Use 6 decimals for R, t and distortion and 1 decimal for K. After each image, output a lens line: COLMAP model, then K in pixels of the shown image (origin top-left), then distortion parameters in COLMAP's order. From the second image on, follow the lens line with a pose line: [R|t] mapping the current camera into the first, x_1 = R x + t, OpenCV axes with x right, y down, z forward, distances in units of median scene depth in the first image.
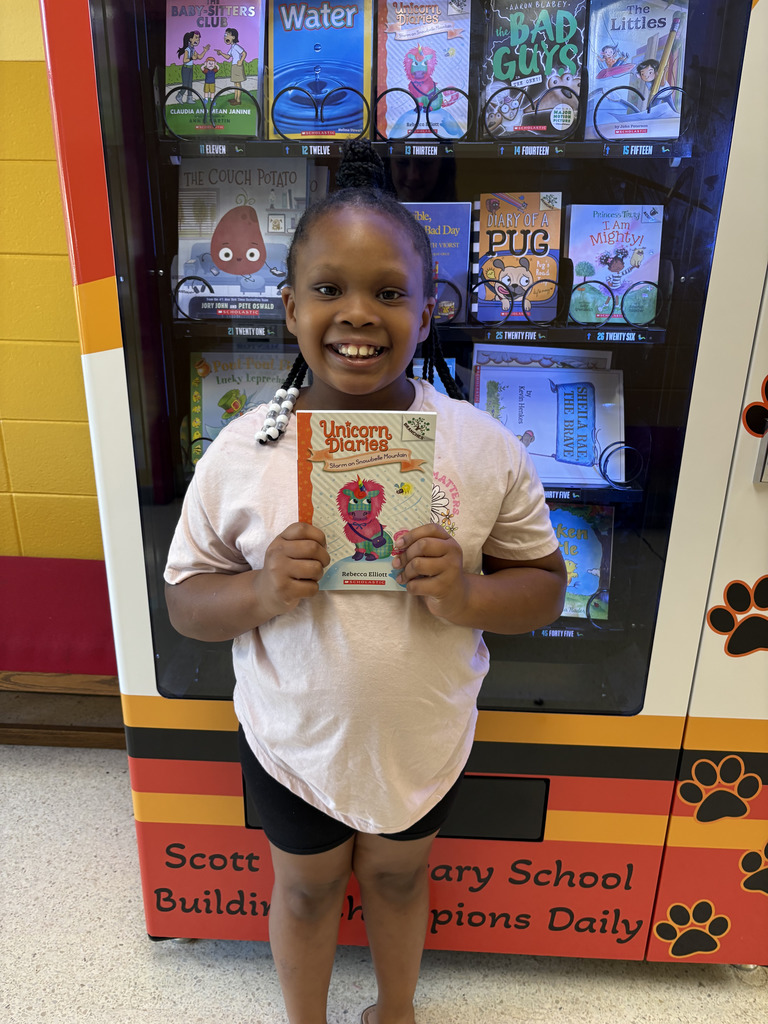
lens RADIAL K [[788.6, 0, 377.0], [0, 788.6, 510.8], [0, 0, 1]] dist [0.005787, 0.002439]
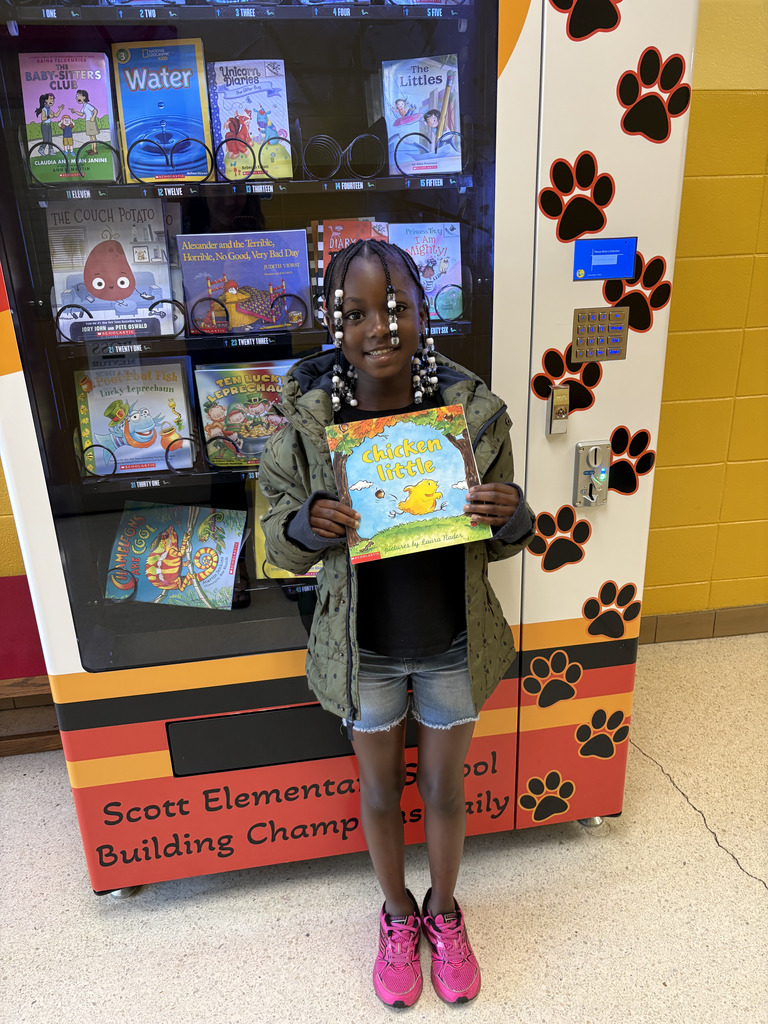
lens RADIAL K [[783.5, 0, 385.5], [0, 783.5, 520.7], [0, 0, 1]] dist [0.012555, 0.002434]
pose [[0.977417, -0.115681, 0.176843, -0.023529], [0.113894, 0.993286, 0.020255, 0.040833], [-0.177999, 0.000344, 0.984031, -0.191041]]
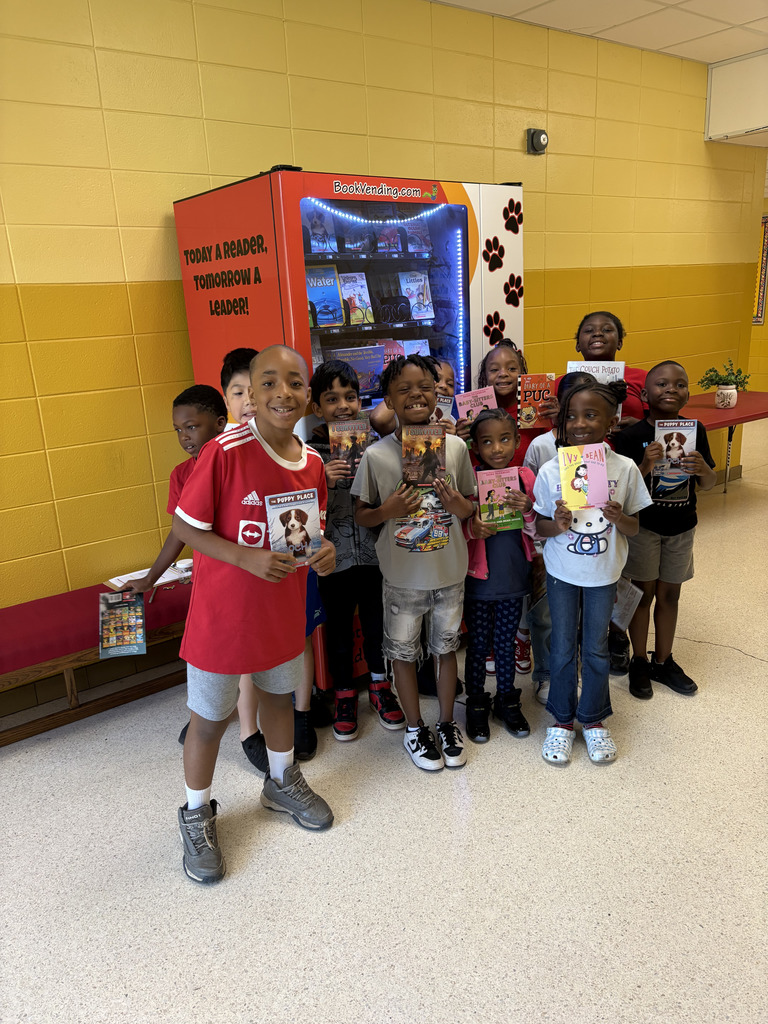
lens RADIAL K [[768.7, 0, 398.8], [0, 768.7, 526.3], [0, 0, 1]] dist [0.052729, -0.049028]
pose [[0.745920, -0.237009, 0.622438, -1.442736], [0.289463, 0.957029, 0.017525, 0.155504], [-0.599845, 0.167101, 0.782473, -0.884733]]
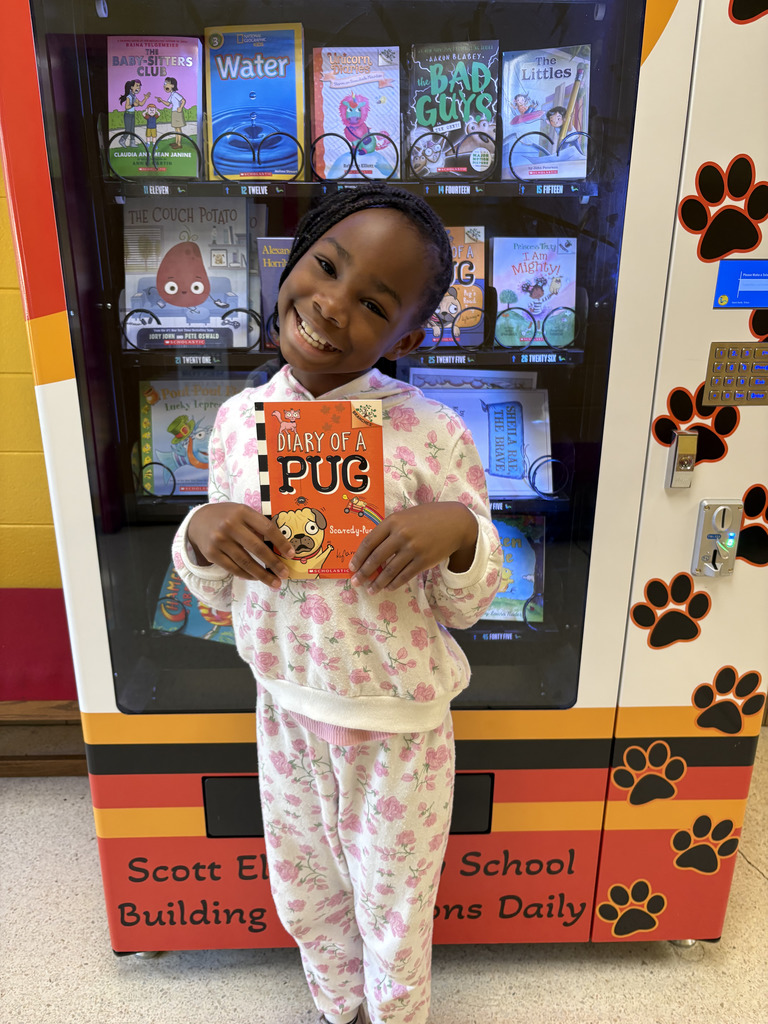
lens RADIAL K [[788.6, 0, 381.2], [0, 788.6, 520.3], [0, 0, 1]] dist [0.007124, -0.003650]
pose [[0.997101, -0.033409, 0.068370, 0.005047], [0.034768, 0.999219, -0.018784, 0.013338], [-0.067689, 0.021107, 0.997483, -0.058093]]
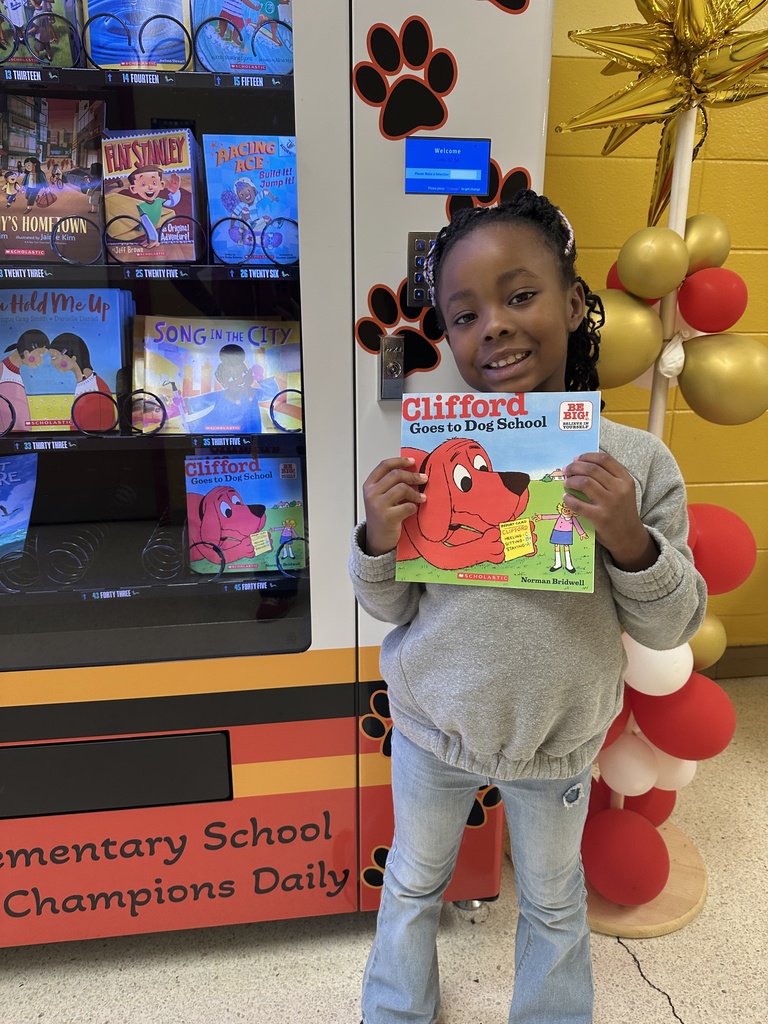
lens RADIAL K [[737.1, 0, 384.0], [0, 737.1, 512.0], [0, 0, 1]] dist [0.009503, -0.024374]
pose [[0.983564, -0.062456, 0.169417, 0.261105], [0.070397, 0.996665, -0.041271, 0.119968], [-0.166274, 0.052519, 0.984680, 0.066556]]
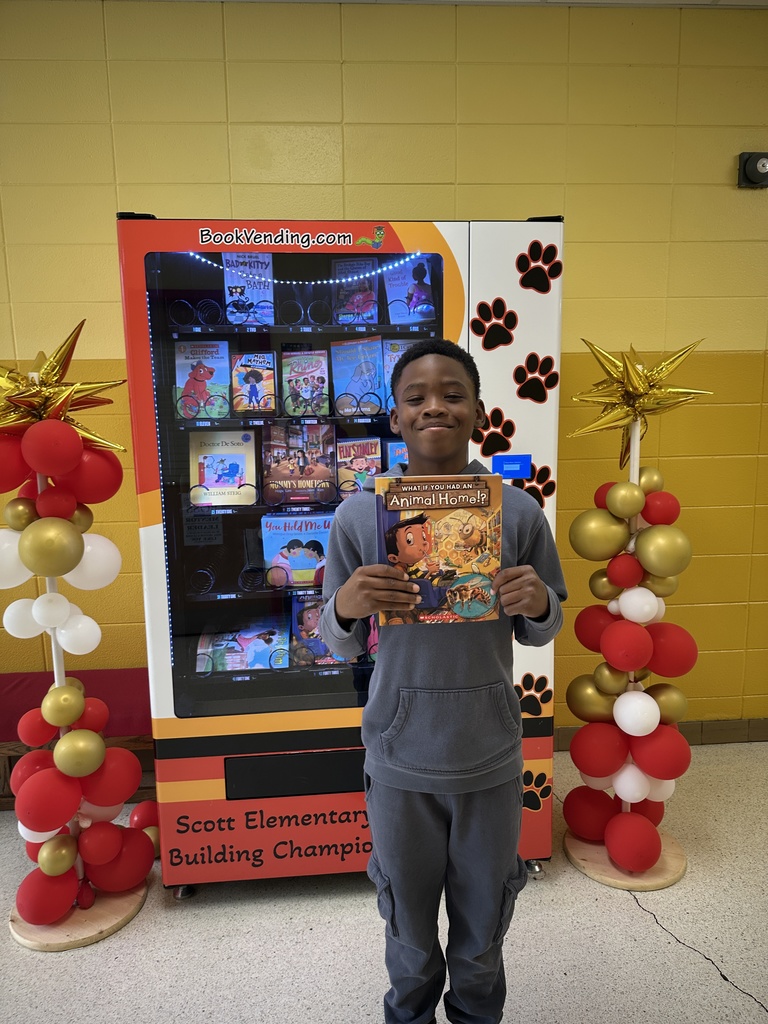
lens RADIAL K [[700.7, 0, 381.7], [0, 700.7, 514.7], [0, 0, 1]] dist [0.127862, -0.157380]
pose [[0.990960, -0.050580, 0.124259, 0.003163], [0.073767, 0.979057, -0.189754, 0.121861], [-0.112059, 0.197205, 0.973937, -0.652176]]
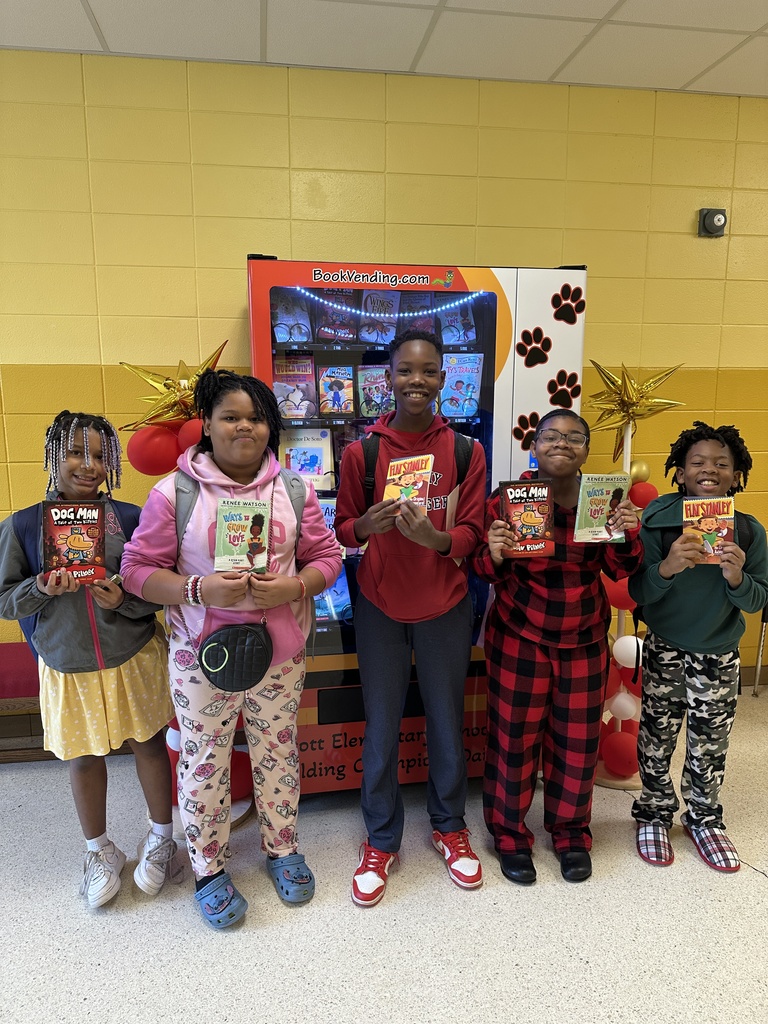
lens RADIAL K [[696.6, 0, 386.2], [0, 696.6, 516.9], [0, 0, 1]] dist [0.166999, -0.229738]
pose [[0.973485, -0.052998, 0.222525, -0.384124], [0.094880, 0.978714, -0.181979, 0.222978], [-0.208144, 0.198267, 0.957792, -0.960003]]
